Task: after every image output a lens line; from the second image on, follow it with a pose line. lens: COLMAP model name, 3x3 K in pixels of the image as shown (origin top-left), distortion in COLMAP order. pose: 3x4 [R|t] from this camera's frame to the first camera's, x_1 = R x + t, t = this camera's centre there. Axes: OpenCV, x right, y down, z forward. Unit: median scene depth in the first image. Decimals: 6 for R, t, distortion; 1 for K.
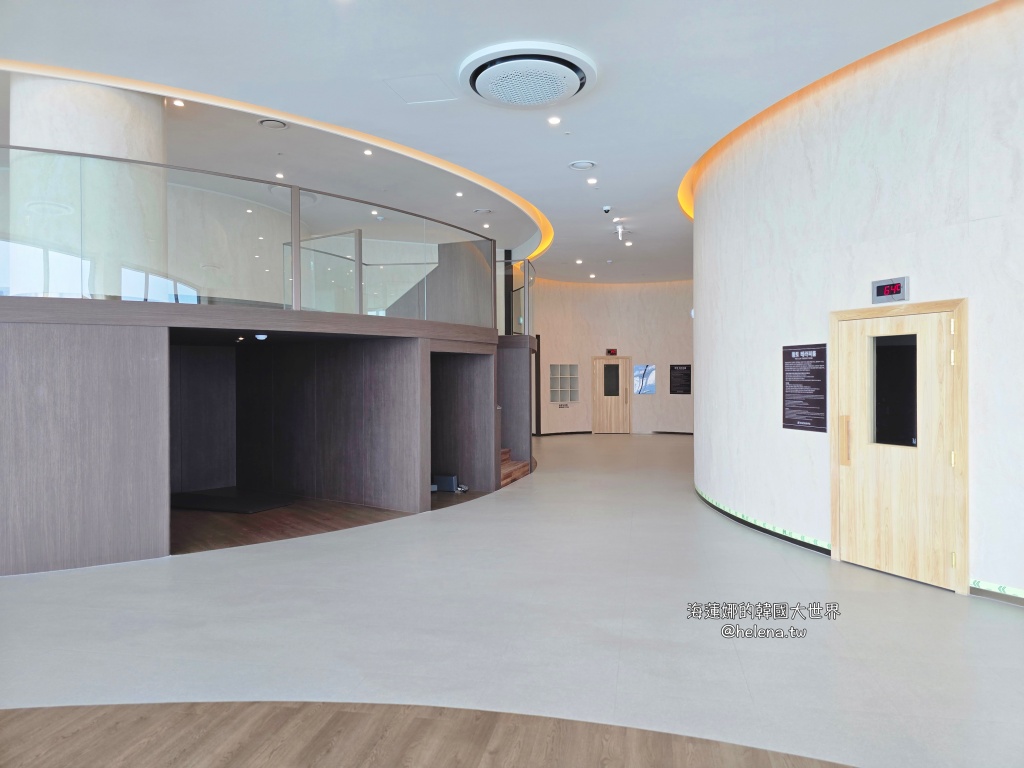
lens RADIAL K [[701.0, 0, 523.1], [0, 701.0, 385.2], [0, 0, 1]] dist [0.061665, -0.045445]
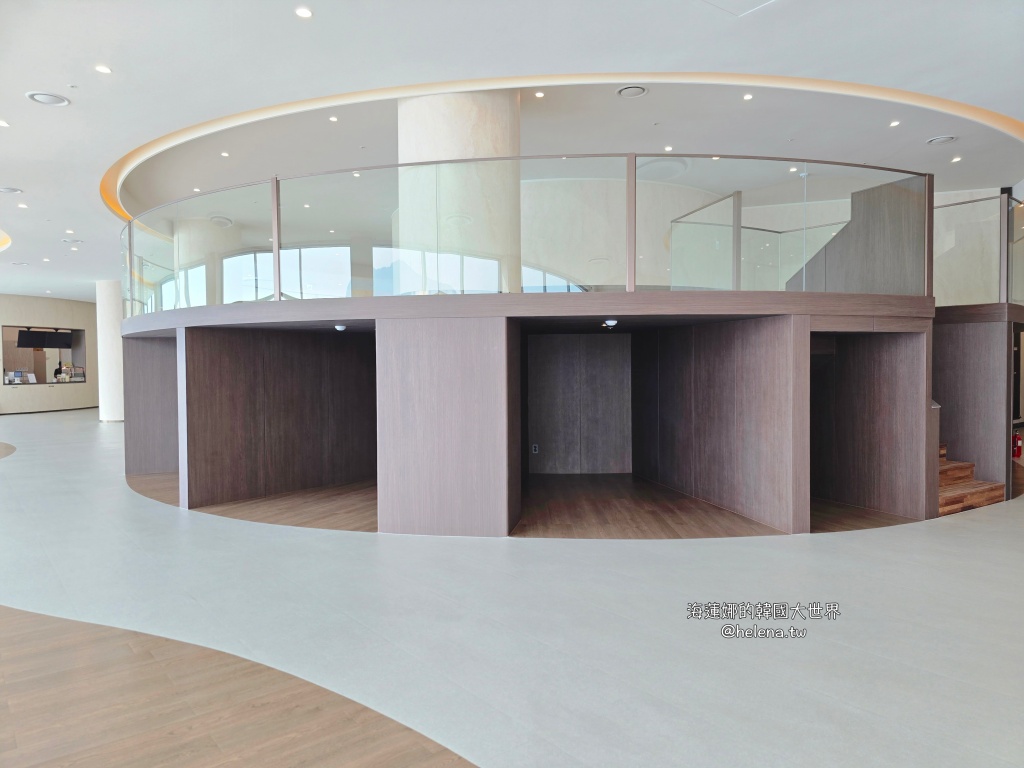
lens RADIAL K [[701.0, 0, 511.0], [0, 701.0, 385.7], [0, 0, 1]] dist [0.061665, -0.045445]
pose [[0.757896, 0.020138, -0.652065, 0.130221], [-0.005735, 0.999690, 0.024208, -0.004838], [0.652350, -0.014608, 0.757777, 0.179353]]
